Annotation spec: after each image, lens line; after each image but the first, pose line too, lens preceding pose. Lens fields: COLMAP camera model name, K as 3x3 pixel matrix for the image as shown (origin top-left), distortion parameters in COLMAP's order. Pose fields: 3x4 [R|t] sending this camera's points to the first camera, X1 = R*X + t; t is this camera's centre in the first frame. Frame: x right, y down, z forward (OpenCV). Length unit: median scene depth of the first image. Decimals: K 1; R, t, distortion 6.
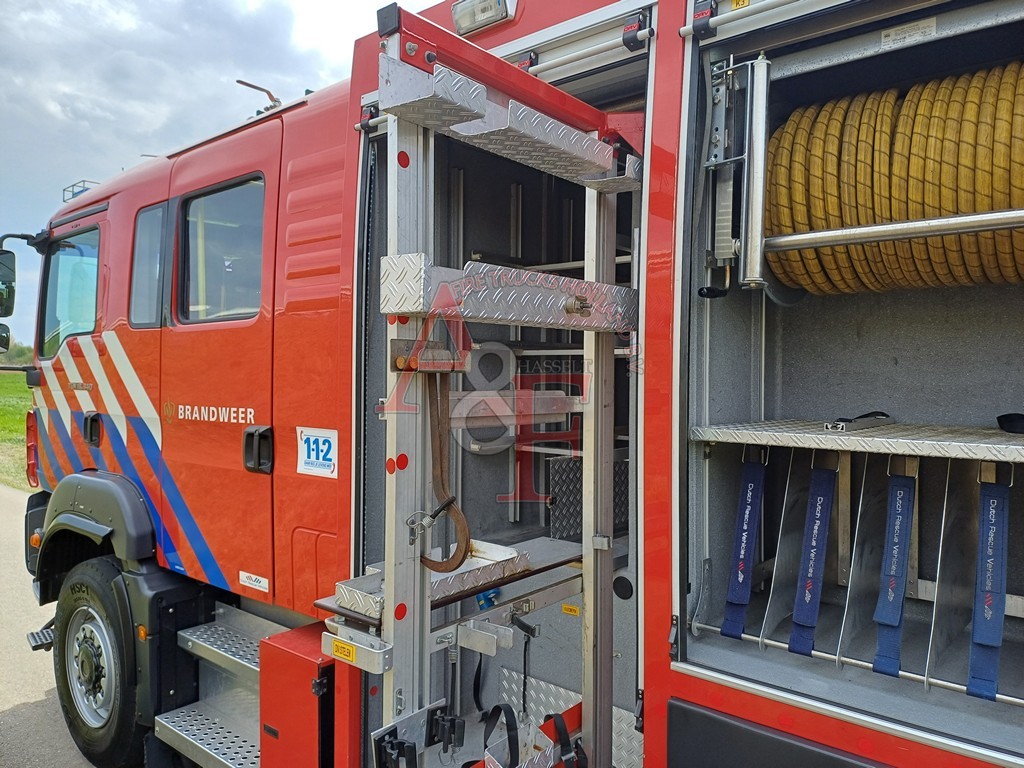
lens RADIAL K [[757.4, 0, 512.1], [0, 757.4, 380.9], [0, 0, 1]] dist [0.073561, -0.084364]
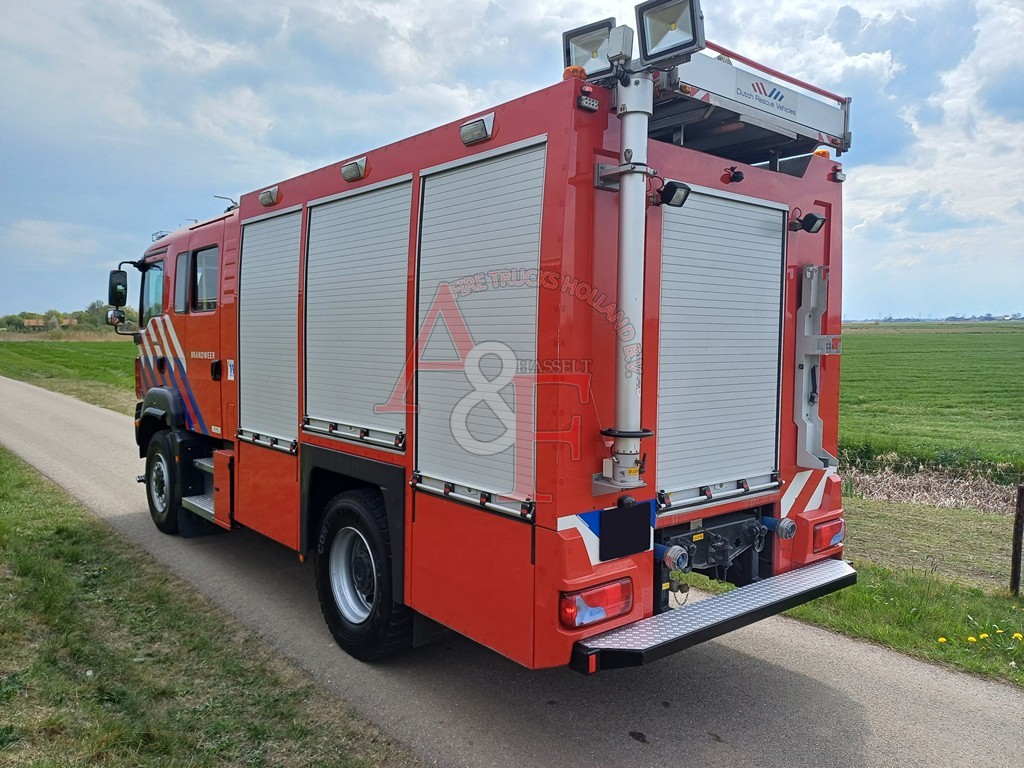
lens RADIAL K [[763.6, 0, 508.5], [0, 763.6, 382.4], [0, 0, 1]] dist [0.060315, -0.071470]
pose [[0.986931, 0.013061, -0.160610, 0.940308], [-0.006433, 0.999109, 0.041719, 0.027309], [0.161012, -0.040141, 0.986136, -1.163551]]
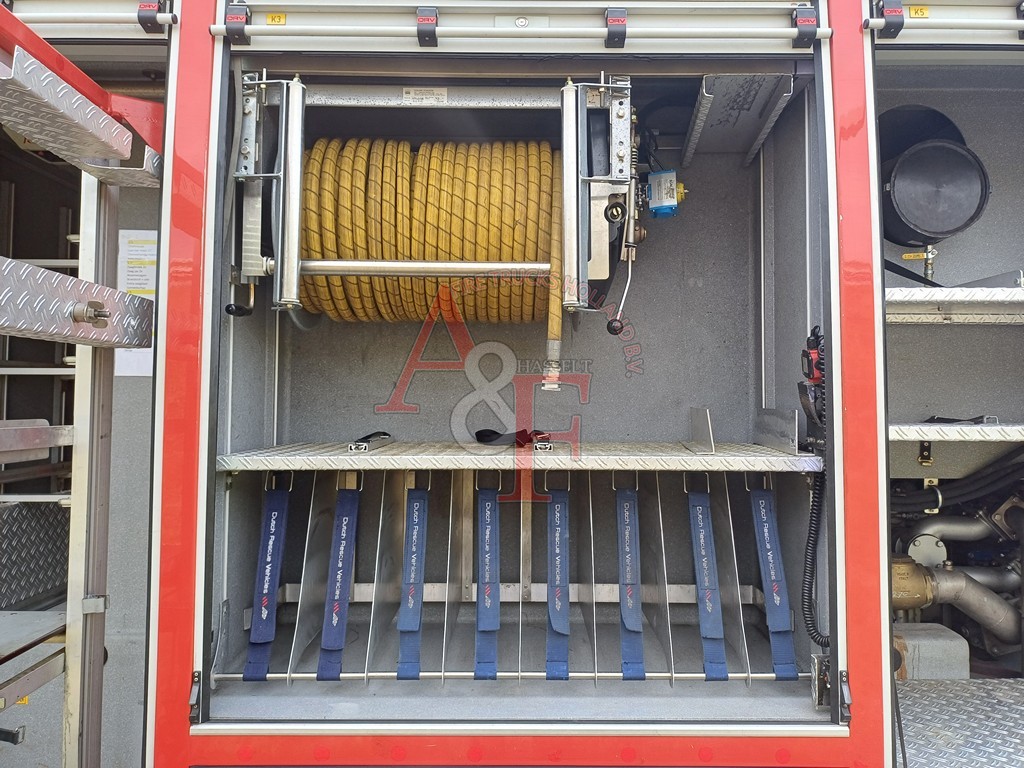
lens RADIAL K [[754.3, 0, 513.5], [0, 754.3, 365.1], [0, 0, 1]] dist [0.070423, -0.090944]
pose [[0.755928, 0.026513, 0.654118, -0.060730], [0.006629, 0.998818, -0.048145, -0.001121], [-0.654622, 0.040731, 0.754859, 0.049953]]
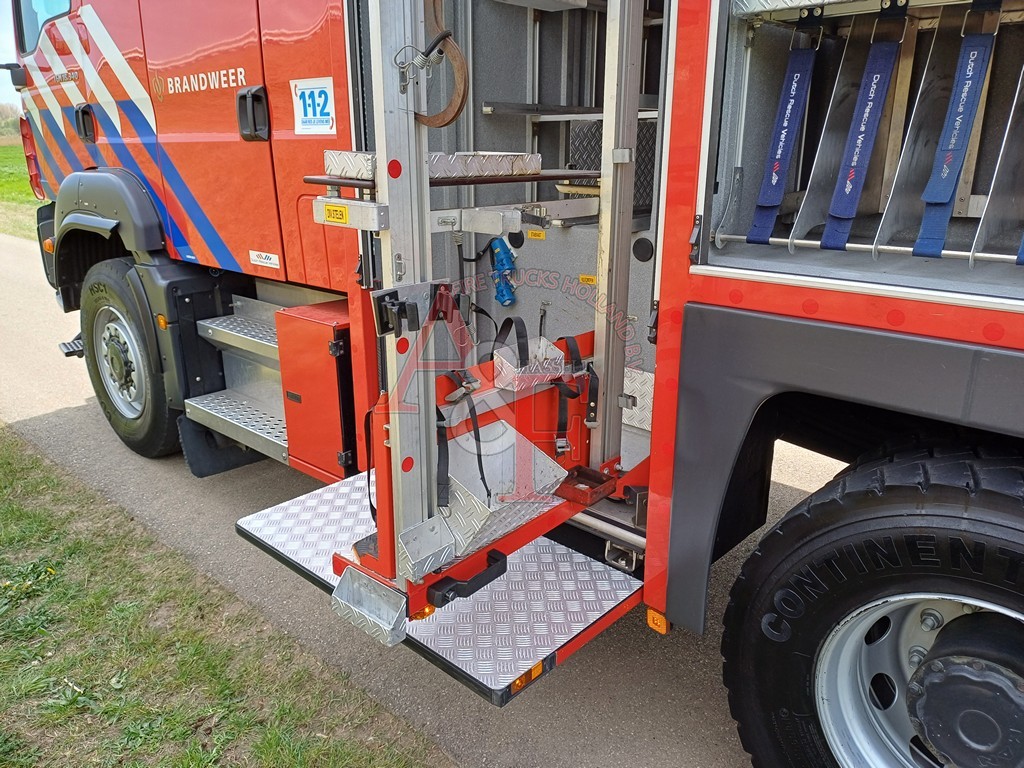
lens RADIAL K [[763.6, 0, 508.5], [0, 763.6, 382.4], [0, 0, 1]] dist [0.060315, -0.071470]
pose [[0.999345, 0.005129, -0.035835, 0.011711], [0.005224, 0.959117, 0.282961, 0.148902], [0.035821, -0.282962, 0.958462, 0.029971]]
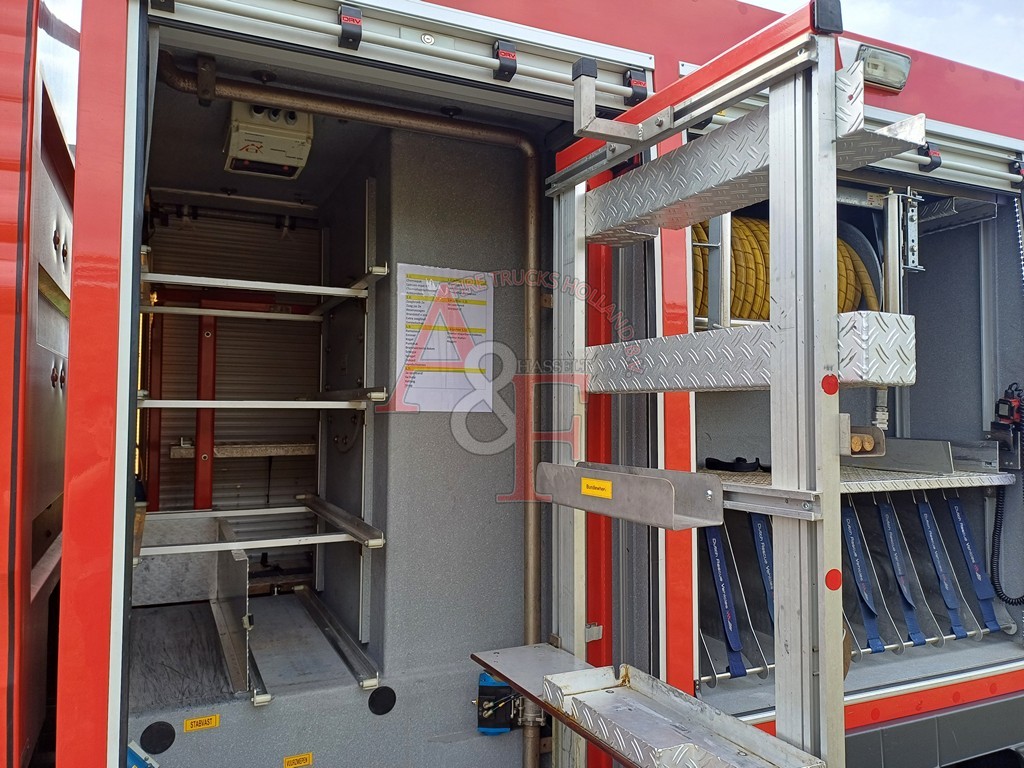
lens RADIAL K [[780.5, 0, 513.2], [0, 780.5, 384.3], [0, 0, 1]] dist [0.031742, -0.008955]
pose [[0.415452, 0.025572, 0.909255, -0.524336], [0.008419, 0.999454, -0.031955, -0.033273], [-0.909576, 0.020931, 0.415010, 0.485231]]
